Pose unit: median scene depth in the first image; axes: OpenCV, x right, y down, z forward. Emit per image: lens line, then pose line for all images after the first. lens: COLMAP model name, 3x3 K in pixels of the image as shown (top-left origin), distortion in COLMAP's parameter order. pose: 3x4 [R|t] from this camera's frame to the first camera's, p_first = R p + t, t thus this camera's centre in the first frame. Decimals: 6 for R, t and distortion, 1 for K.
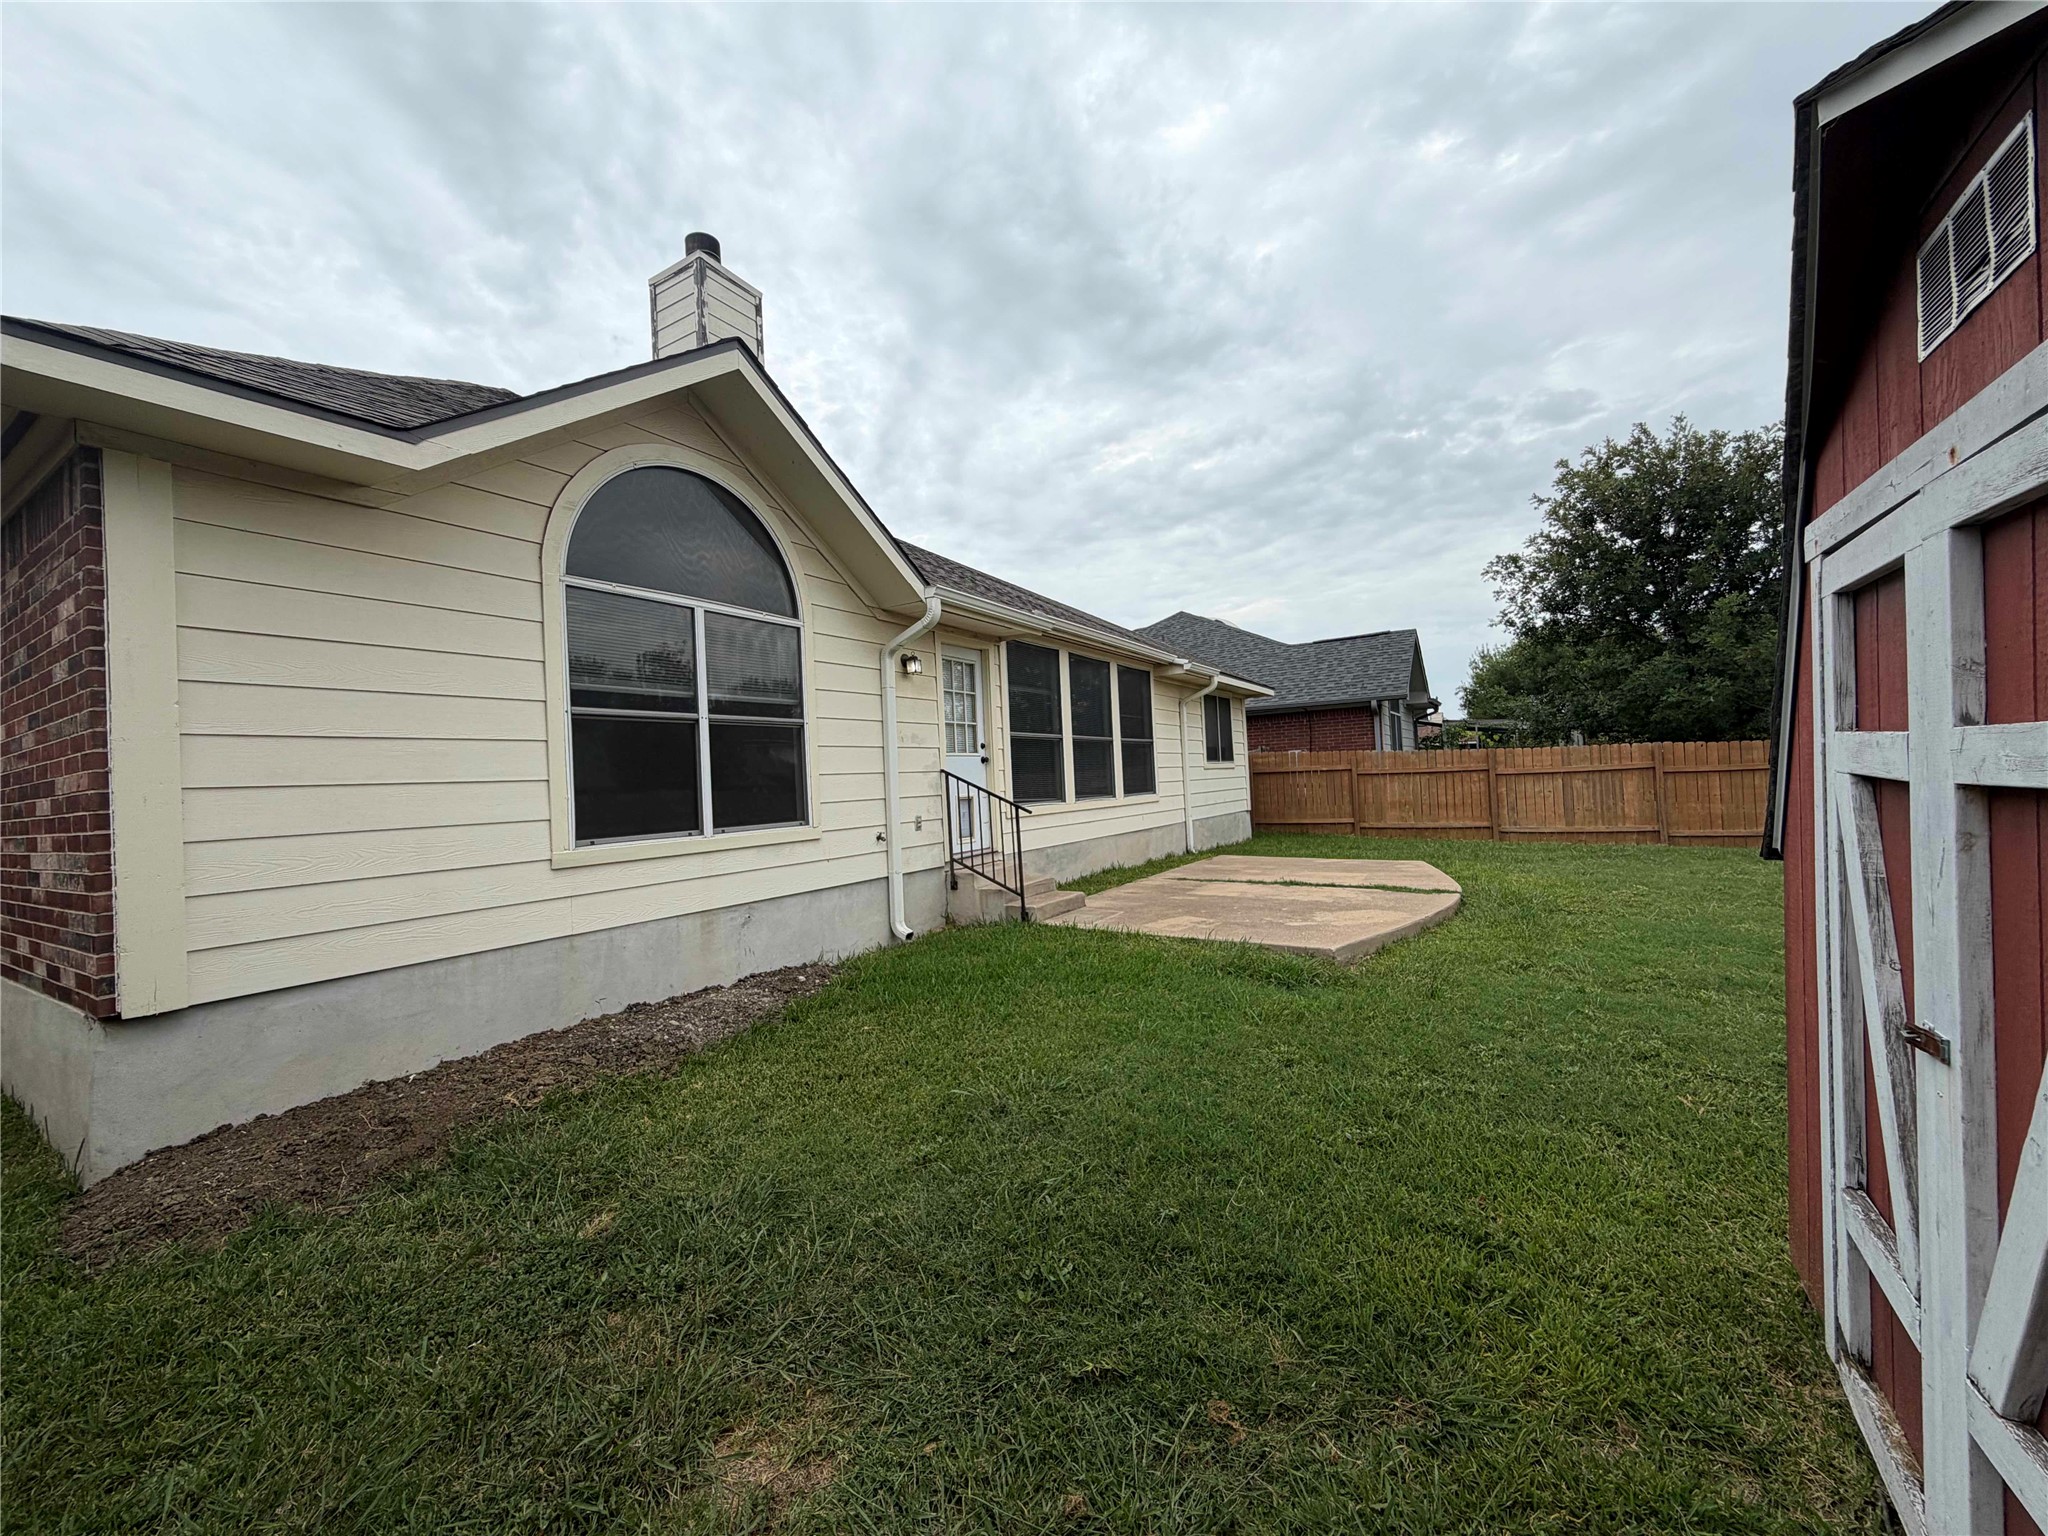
lens RADIAL K [[825.8, 0, 1026.3], [0, 825.8, 761.2], [0, 0, 1]] dist [0.000991, 0.000013]
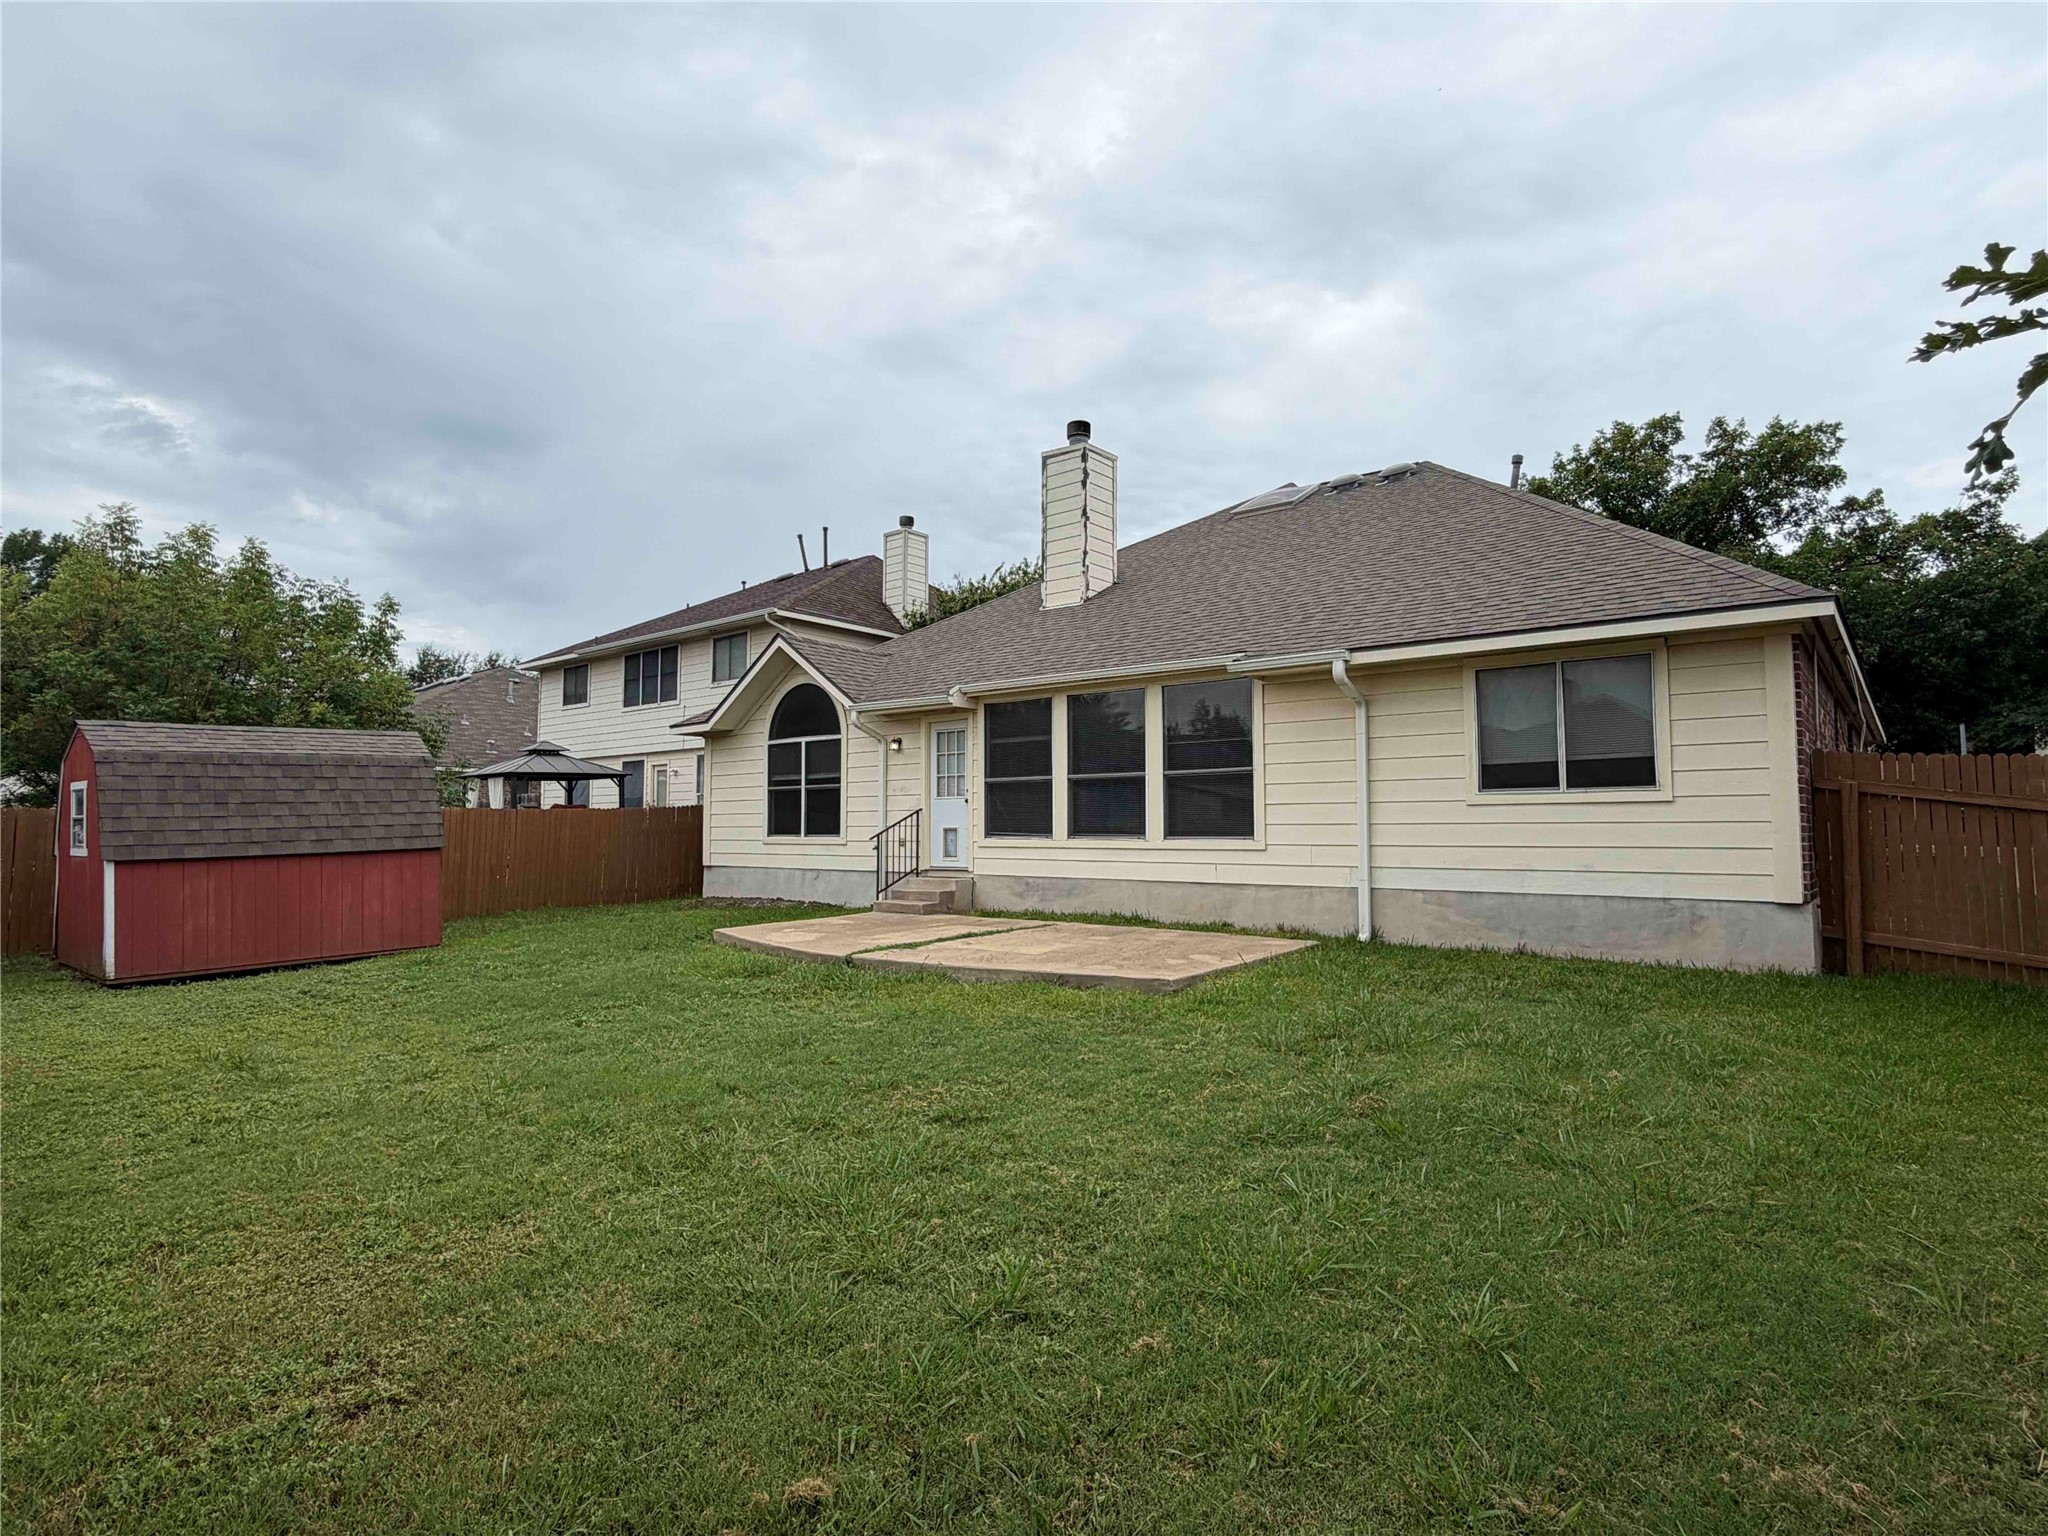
lens RADIAL K [[1078.1, 0, 1028.3], [0, 1078.1, 773.2], [0, 0, 1]] dist [-0.001085, 0.000081]
pose [[-0.145459, -0.044703, -0.988354, 1.719986], [0.005737, 0.998924, -0.046026, 0.035190], [0.989348, -0.012365, -0.145046, 1.400779]]
